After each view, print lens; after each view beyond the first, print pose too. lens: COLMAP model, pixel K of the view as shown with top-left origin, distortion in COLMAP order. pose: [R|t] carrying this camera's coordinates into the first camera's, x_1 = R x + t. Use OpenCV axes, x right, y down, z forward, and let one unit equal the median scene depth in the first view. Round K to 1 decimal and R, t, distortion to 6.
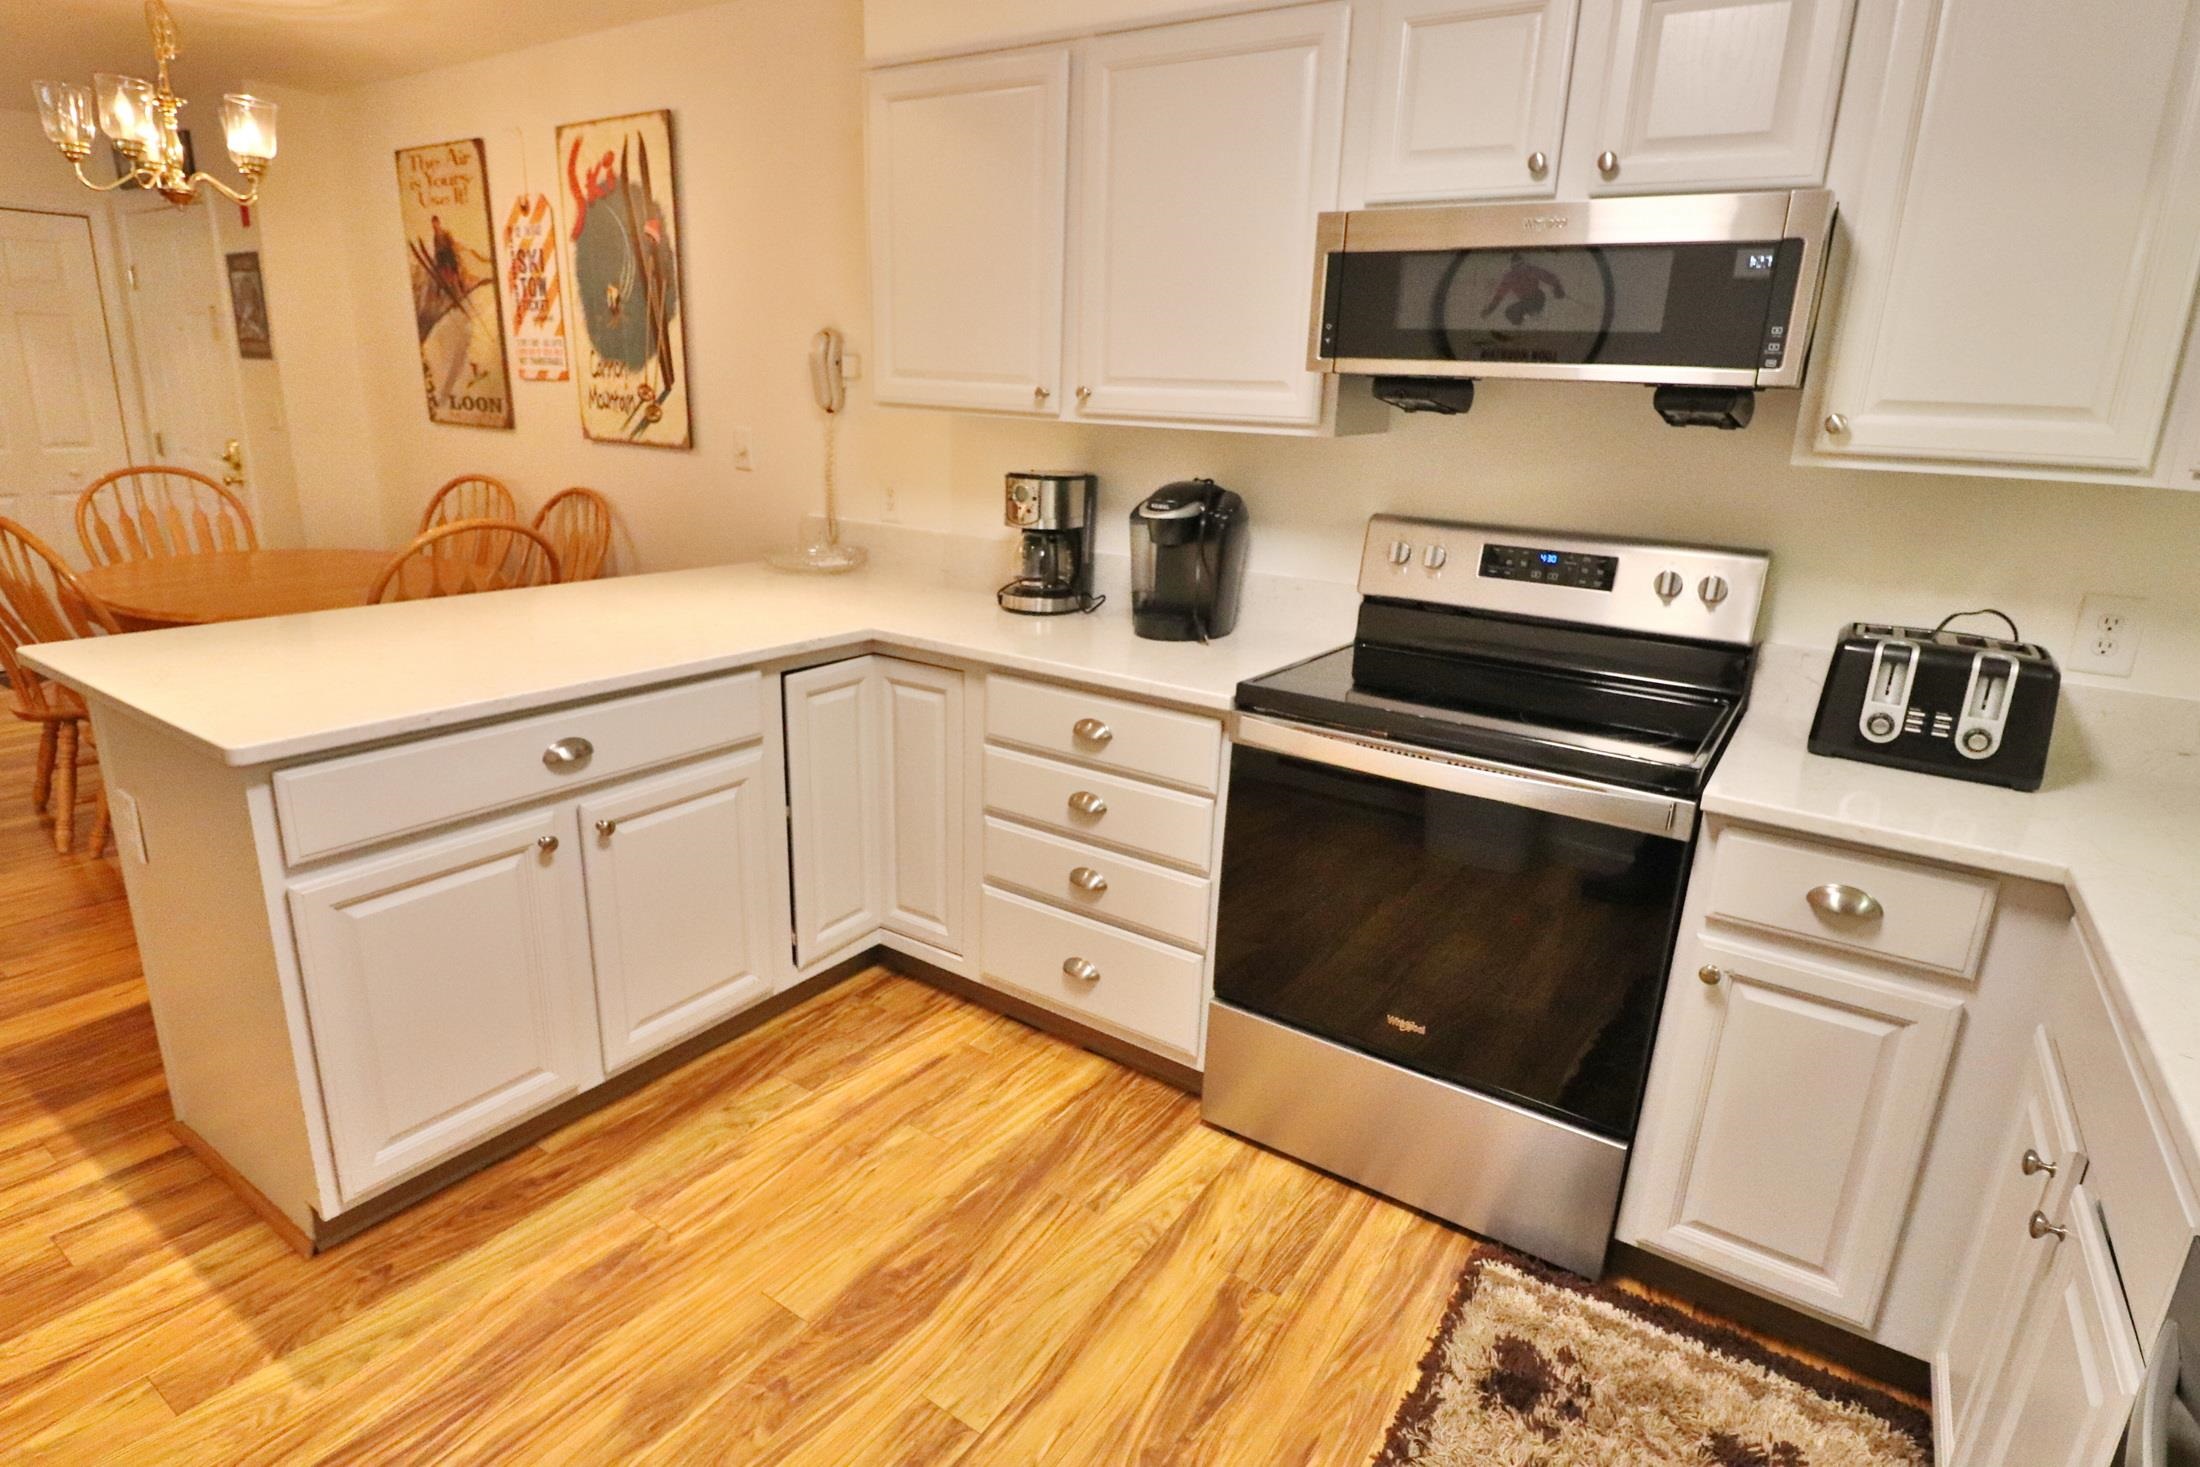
lens RADIAL K [[1138.4, 0, 1107.0], [0, 1138.4, 723.2], [0, 0, 1]] dist [0.006398, -0.017165]
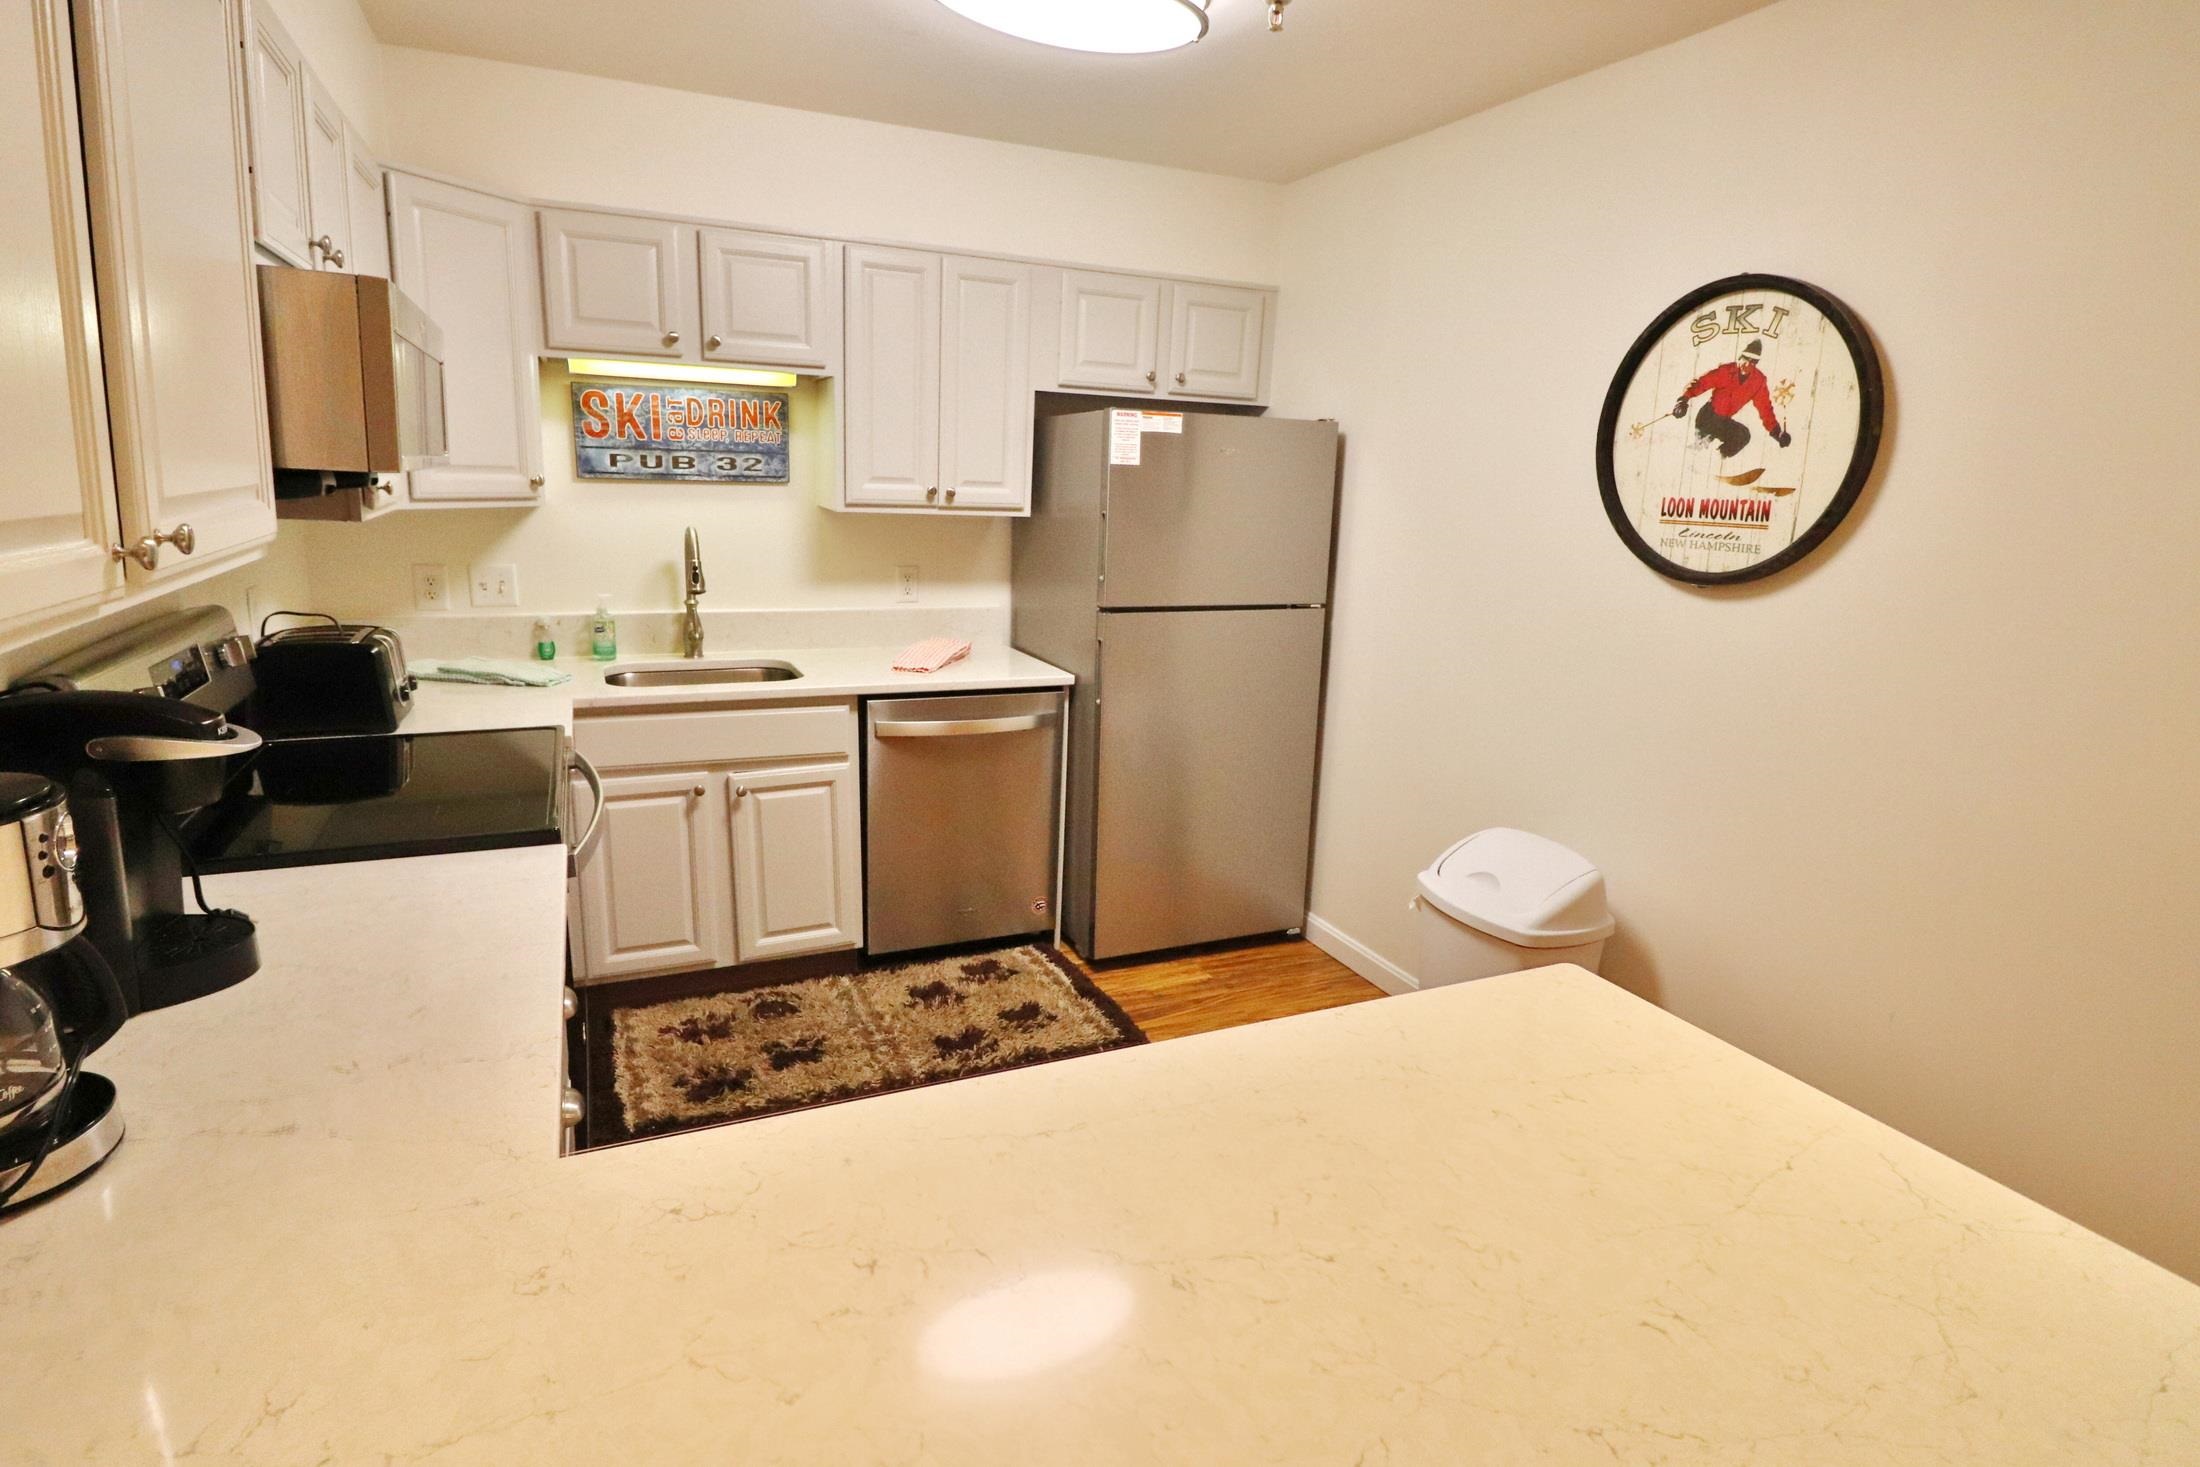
lens RADIAL K [[1140.8, 0, 1105.4], [0, 1140.8, 728.2], [0, 0, 1]] dist [0.002814, -0.014977]
pose [[-0.843848, -0.192443, 0.500886, -0.364684], [0.073528, 0.883198, 0.463201, -0.262403], [-0.531521, 0.427700, -0.731135, 0.758245]]
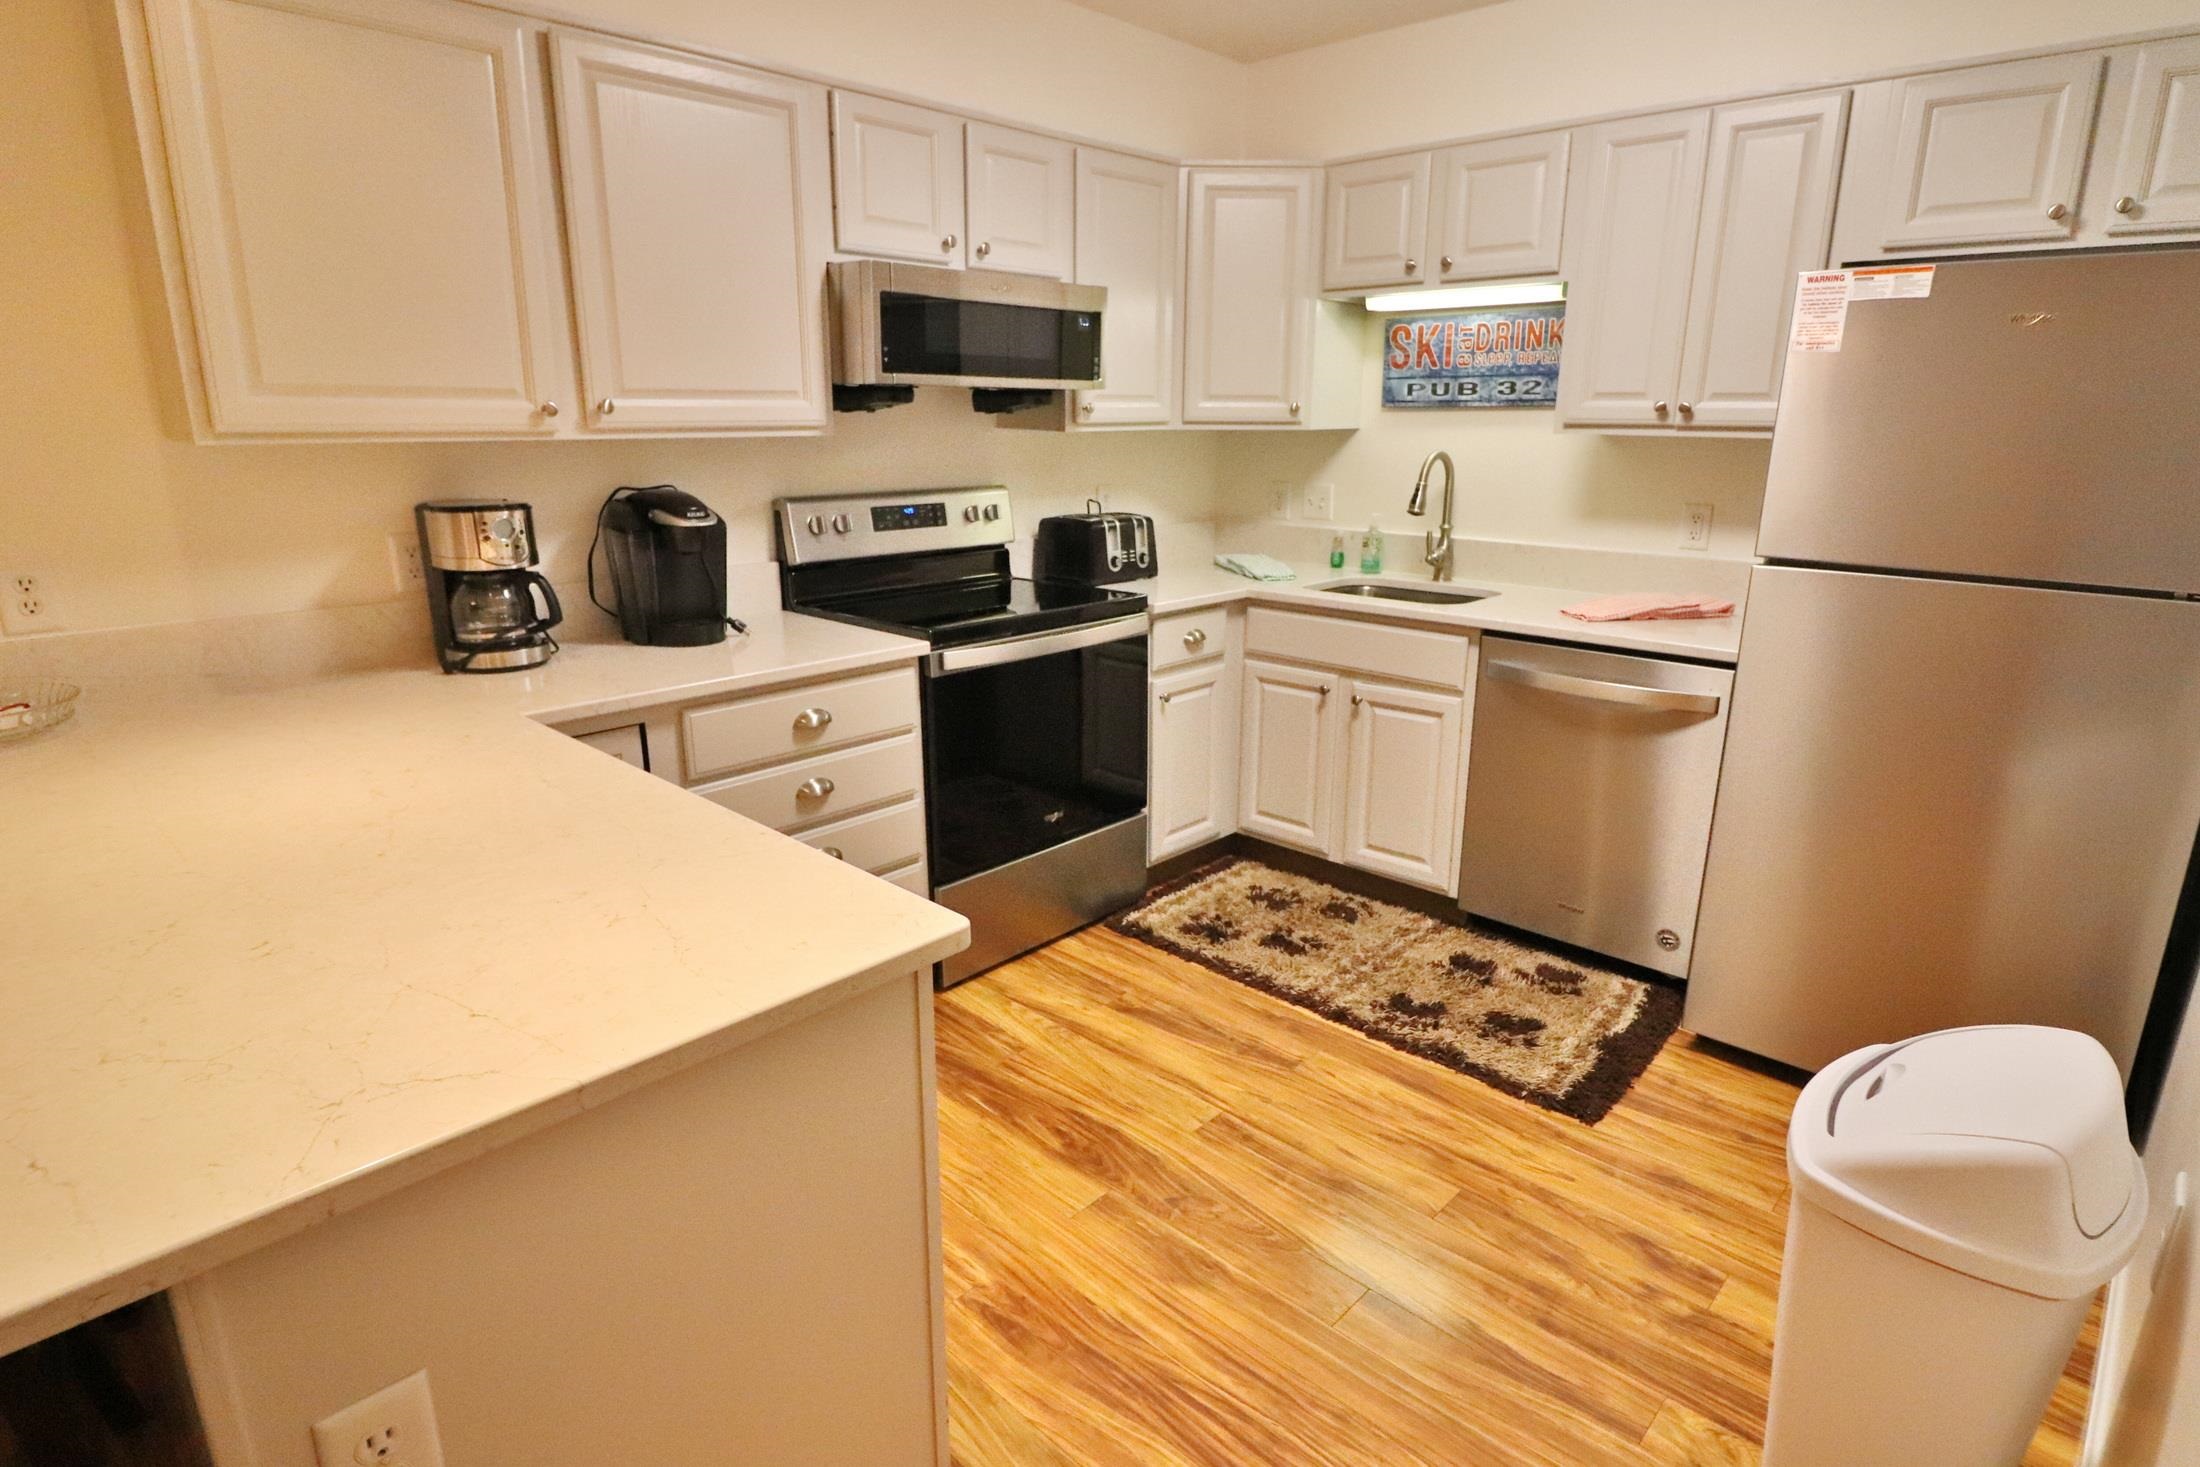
lens RADIAL K [[1143.7, 0, 1094.9], [0, 1143.7, 729.4], [0, 0, 1]] dist [0.002307, -0.013940]
pose [[0.179949, -0.304559, 0.935341, -0.591520], [0.275634, 0.928382, 0.249264, -0.109682], [-0.944269, 0.212957, 0.251009, 0.288888]]
